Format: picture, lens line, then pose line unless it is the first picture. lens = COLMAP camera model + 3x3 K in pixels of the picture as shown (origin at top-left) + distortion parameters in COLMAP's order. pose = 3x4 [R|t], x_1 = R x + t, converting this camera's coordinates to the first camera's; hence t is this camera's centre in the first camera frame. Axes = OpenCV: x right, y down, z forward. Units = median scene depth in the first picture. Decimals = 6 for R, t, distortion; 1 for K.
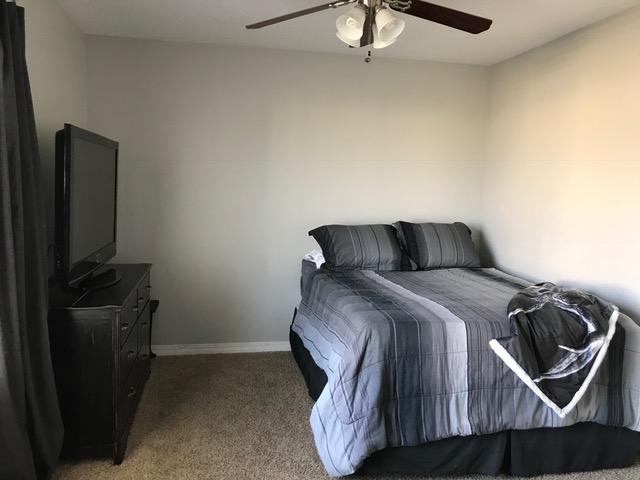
lens RADIAL K [[529.5, 0, 320.0], [0, 529.5, 240.0], [0, 0, 1]] dist [0.039082, -0.051850]
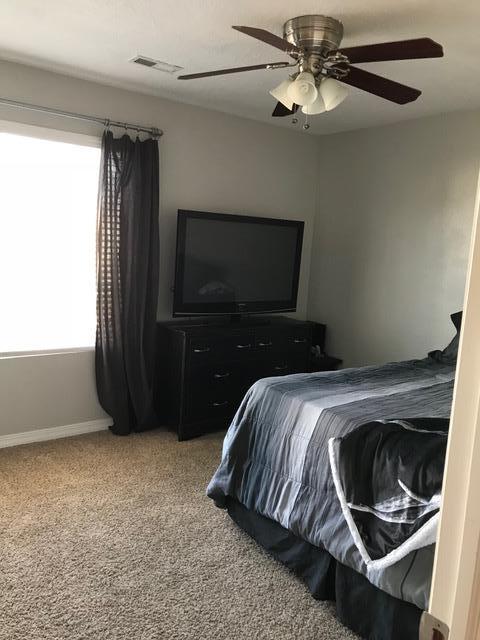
lens RADIAL K [[529.5, 0, 240.0], [0, 529.5, 320.0], [0, 0, 1]] dist [0.039082, -0.051850]
pose [[0.424120, 0.118831, -0.897776, 0.983166], [-0.130732, 0.989003, 0.069147, -0.032931], [0.896120, 0.088042, 0.434991, 0.491684]]
